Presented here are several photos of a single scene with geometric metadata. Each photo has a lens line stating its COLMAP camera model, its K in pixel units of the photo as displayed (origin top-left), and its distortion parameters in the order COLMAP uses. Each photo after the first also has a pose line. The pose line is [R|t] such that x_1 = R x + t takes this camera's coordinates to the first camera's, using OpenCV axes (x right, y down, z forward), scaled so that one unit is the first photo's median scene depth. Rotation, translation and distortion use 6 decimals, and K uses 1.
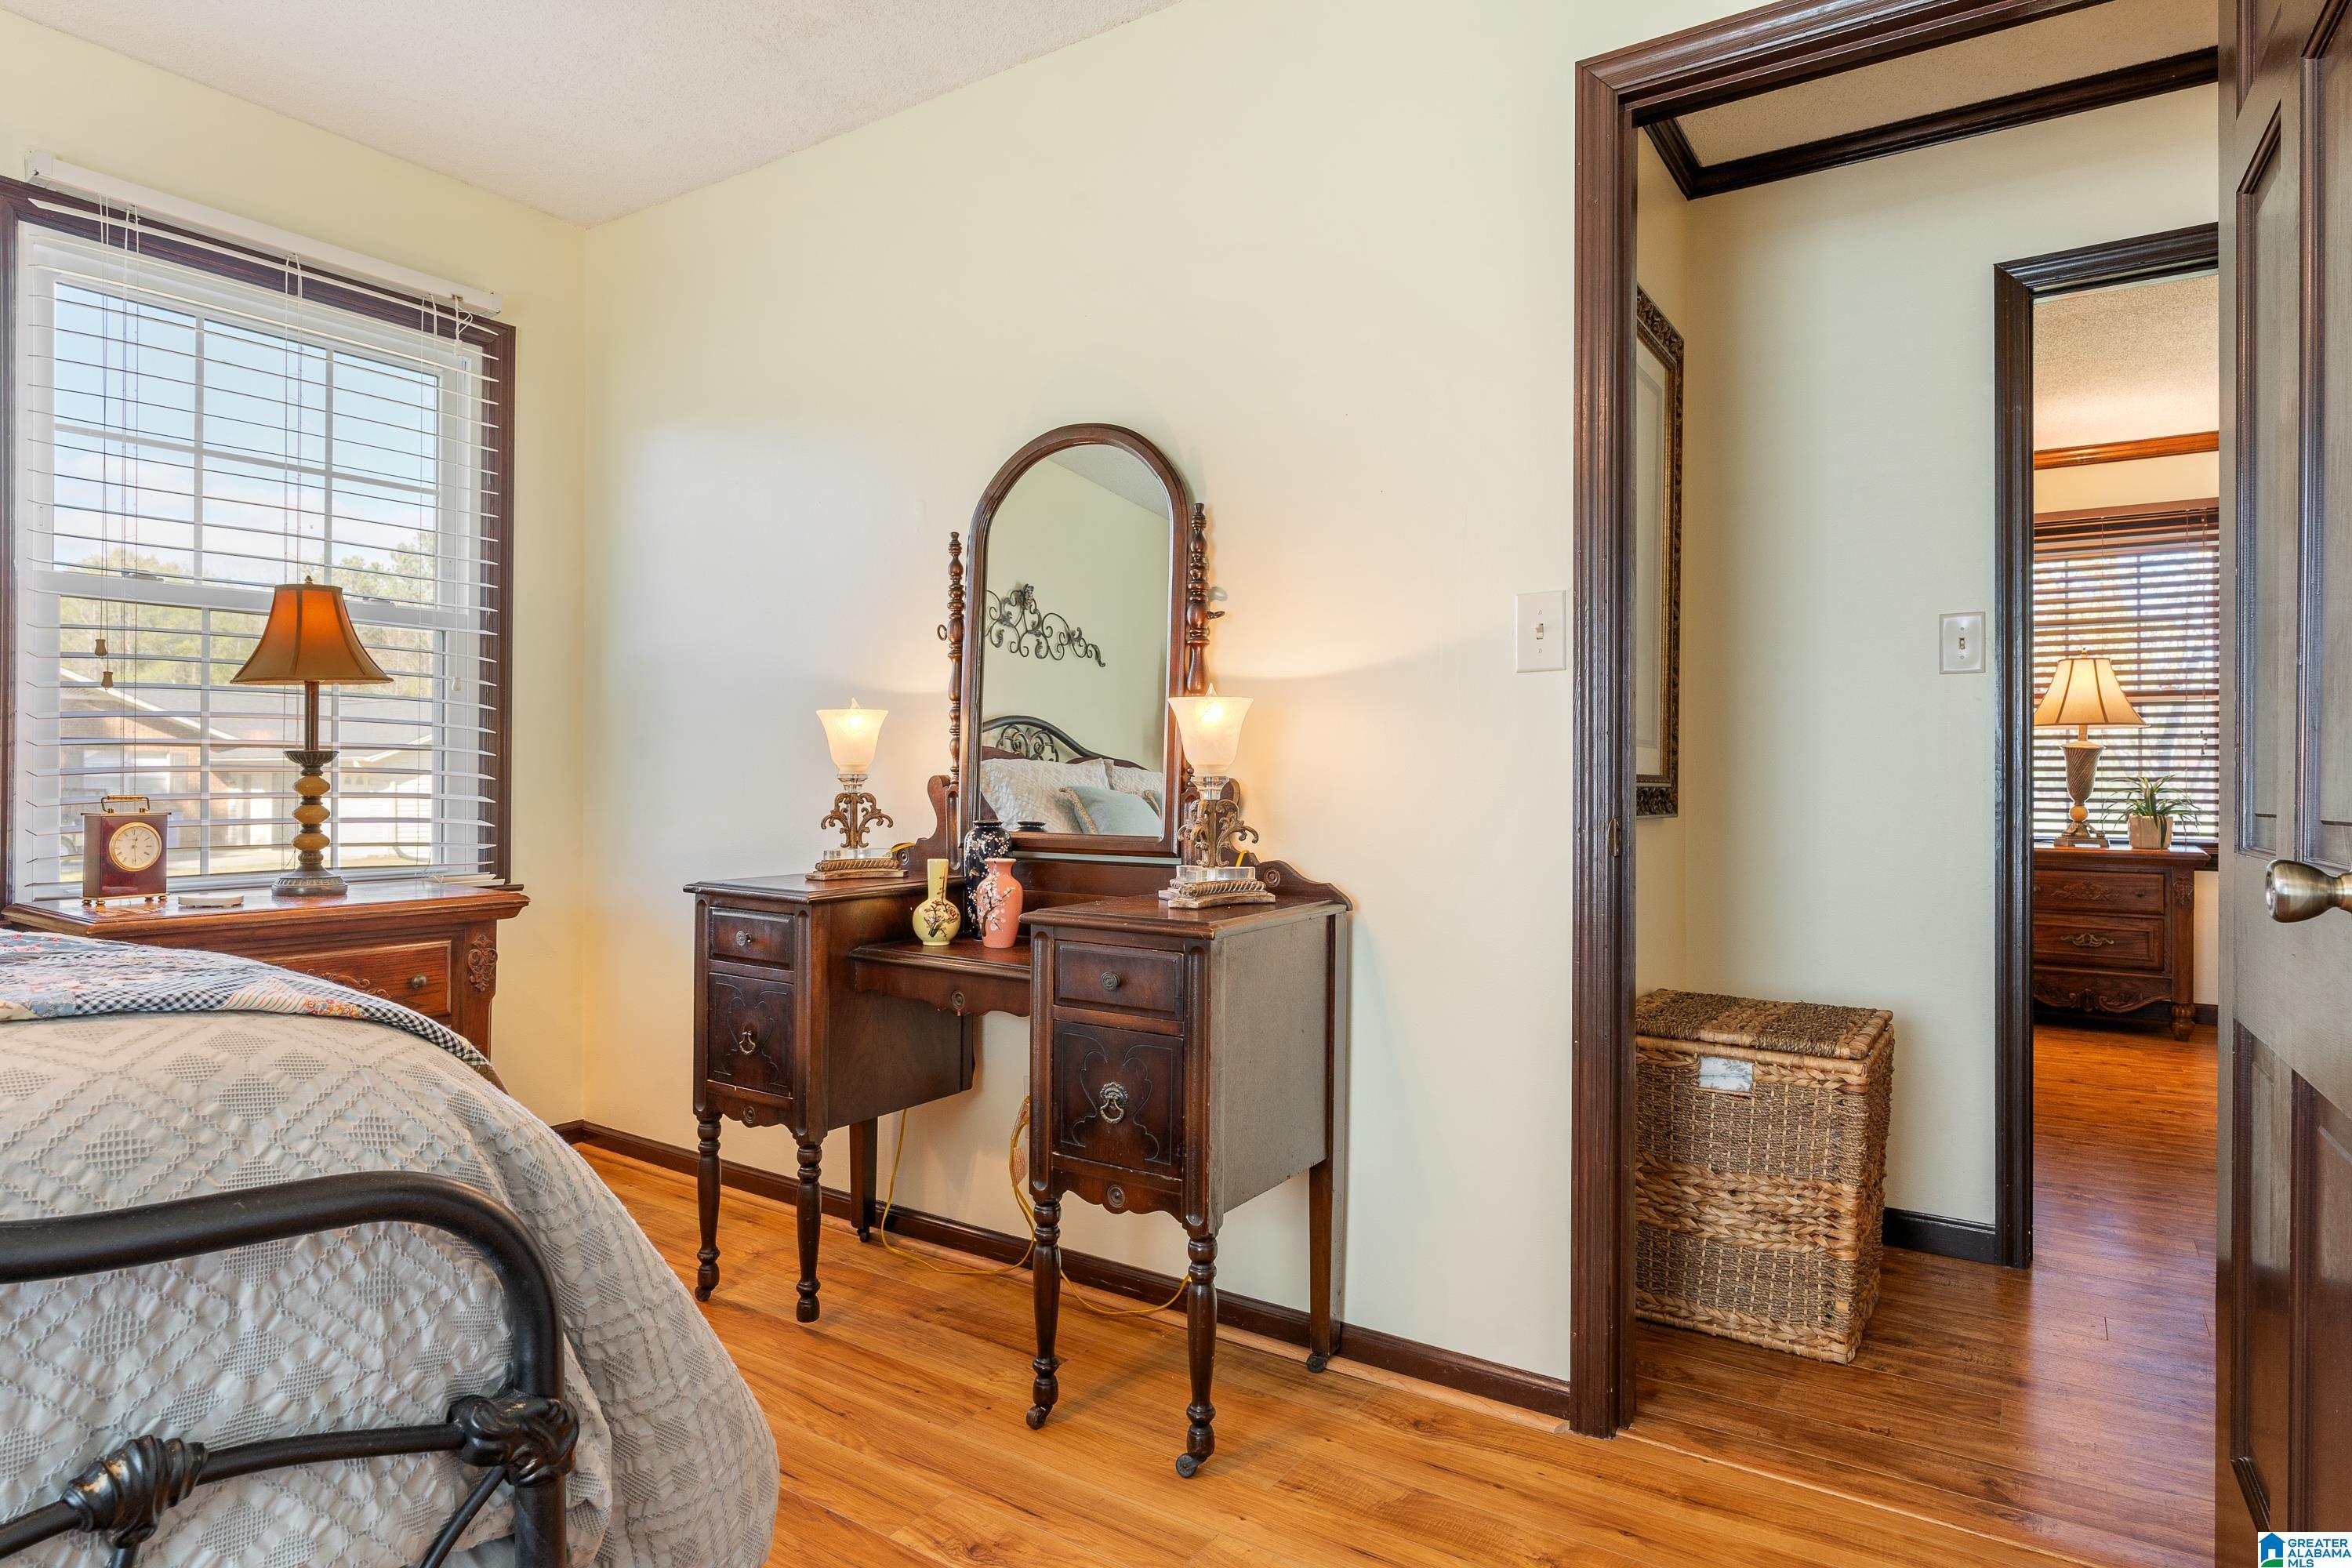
lens RADIAL K [[1319.0, 0, 1171.0], [0, 1319.0, 760.2], [0, 0, 1]] dist [-0.001900, 0.001084]
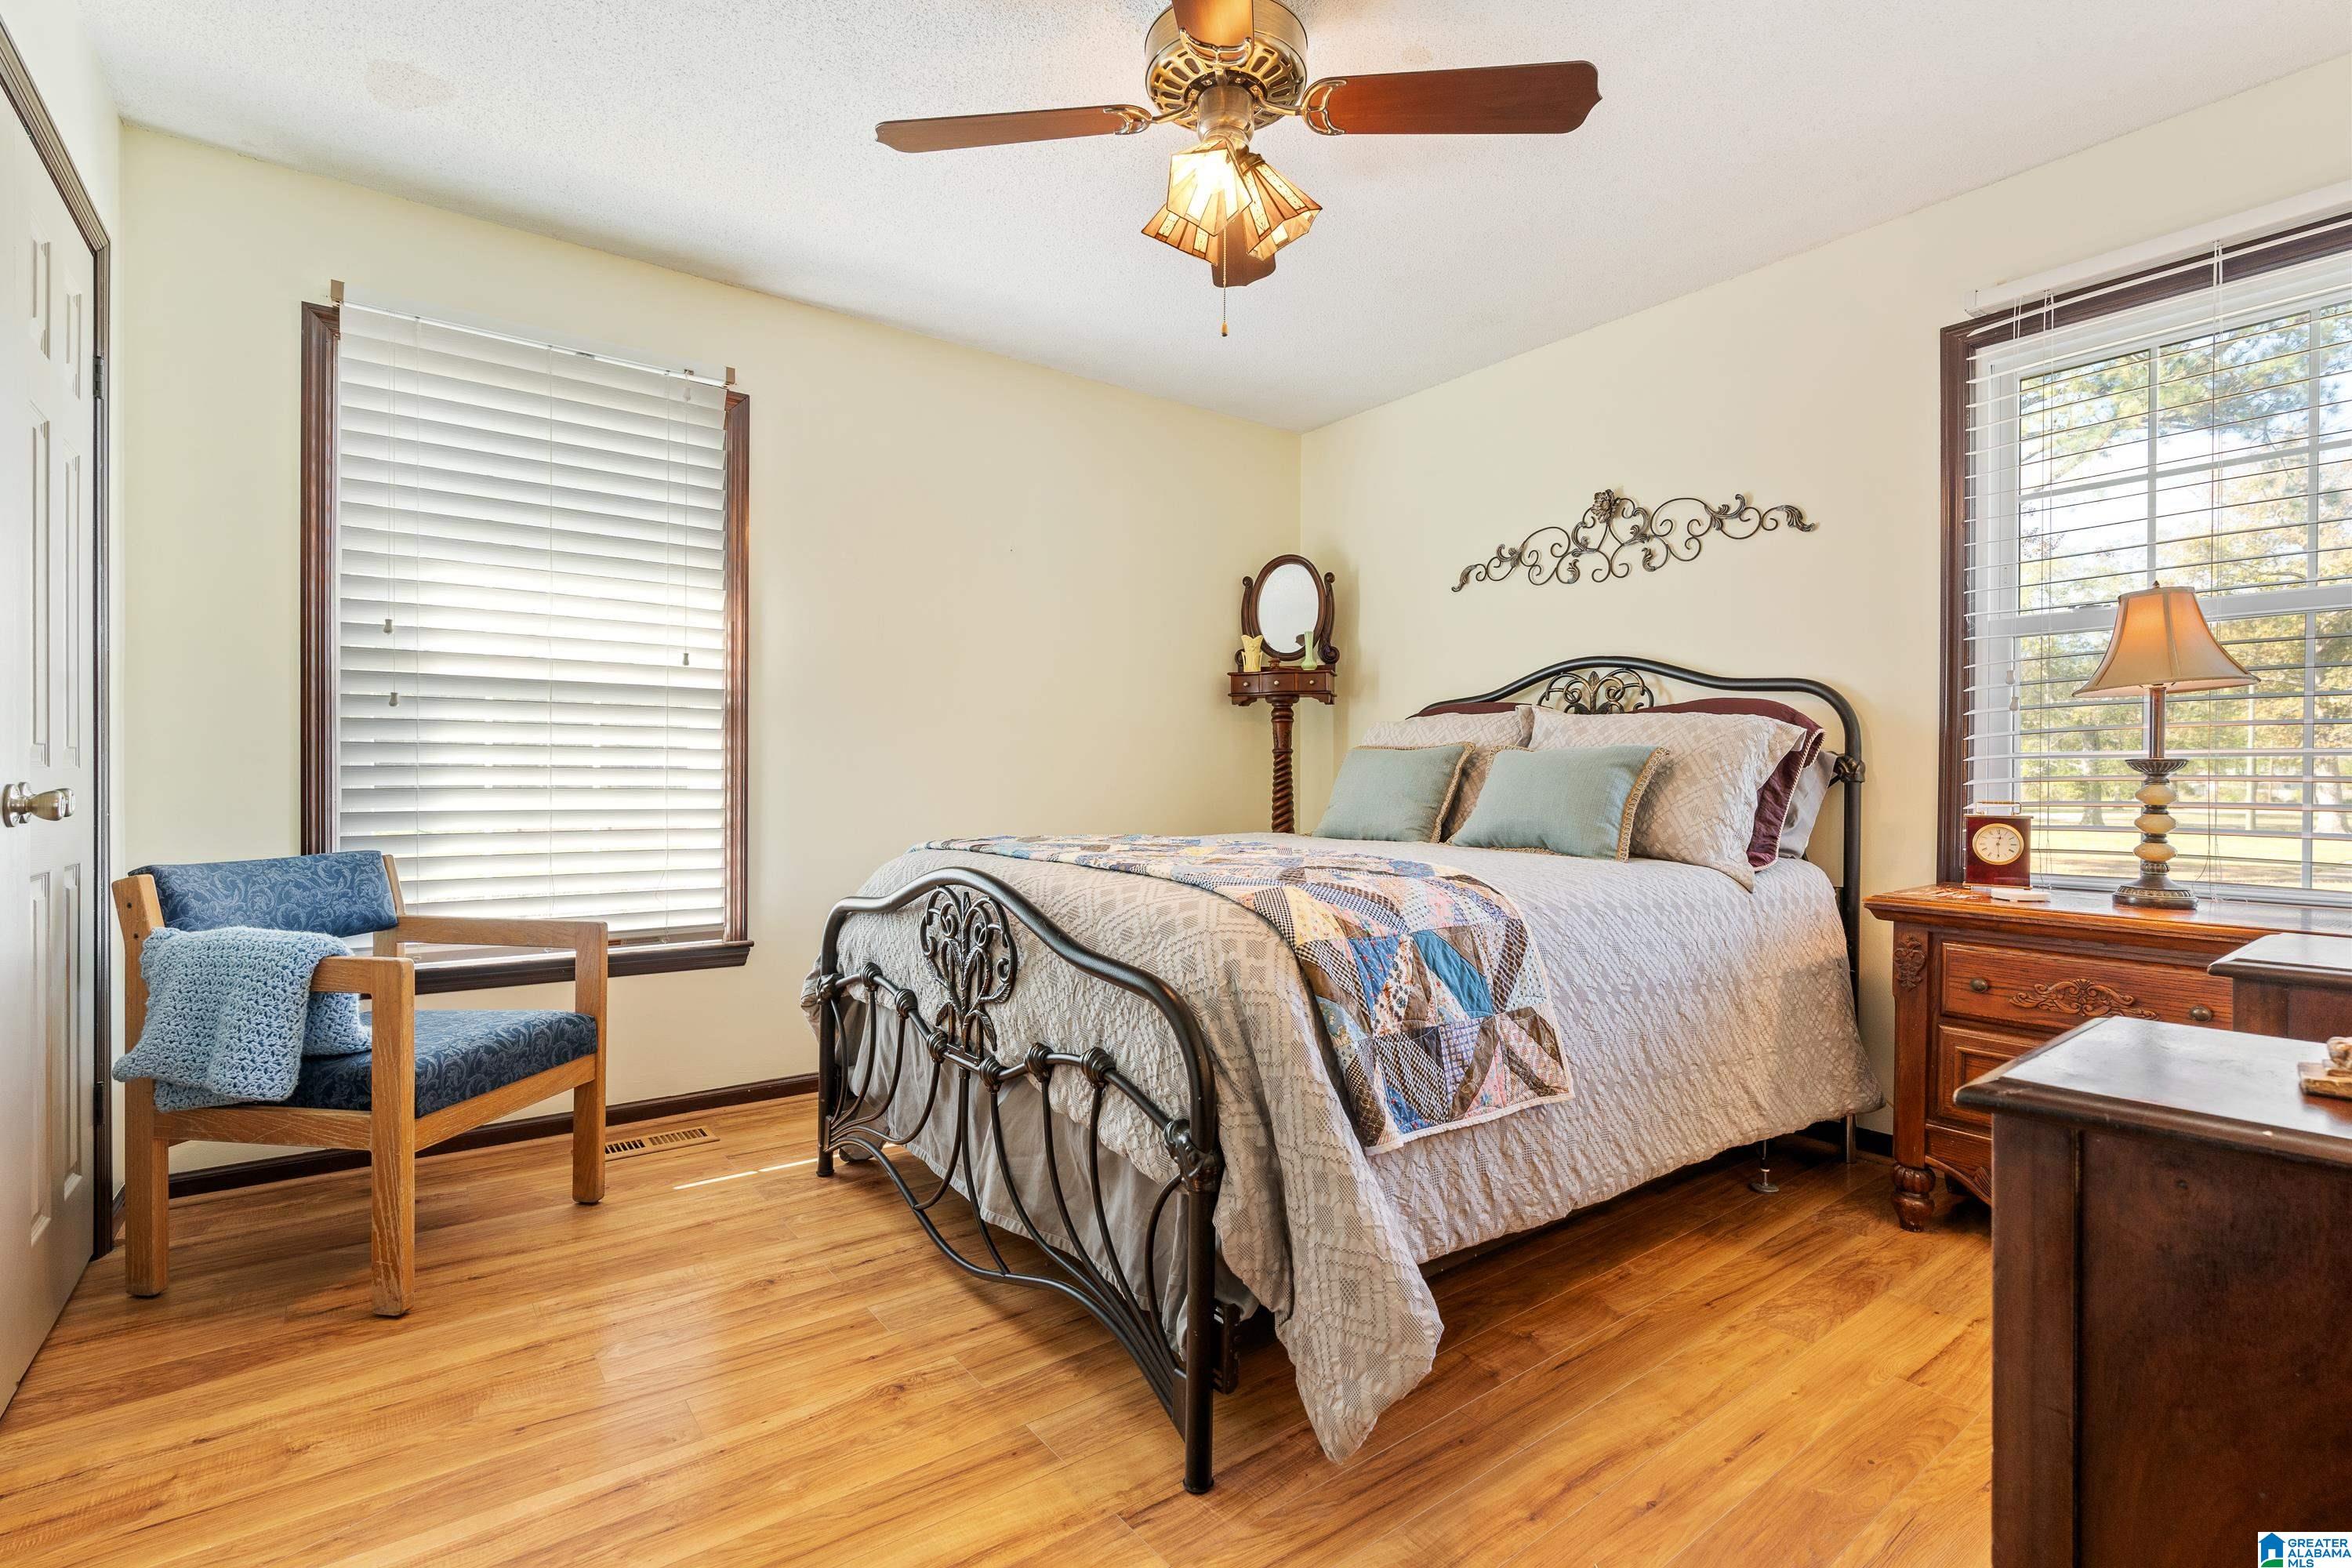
lens RADIAL K [[1050.8, 0, 1183.4], [0, 1050.8, 790.8], [0, 0, 1]] dist [-0.015115, 0.000028]
pose [[-0.315769, -0.007200, -0.948809, 0.305530], [-0.005200, 0.999969, -0.005857, 0.025553], [0.948822, 0.003084, -0.315797, 0.572503]]
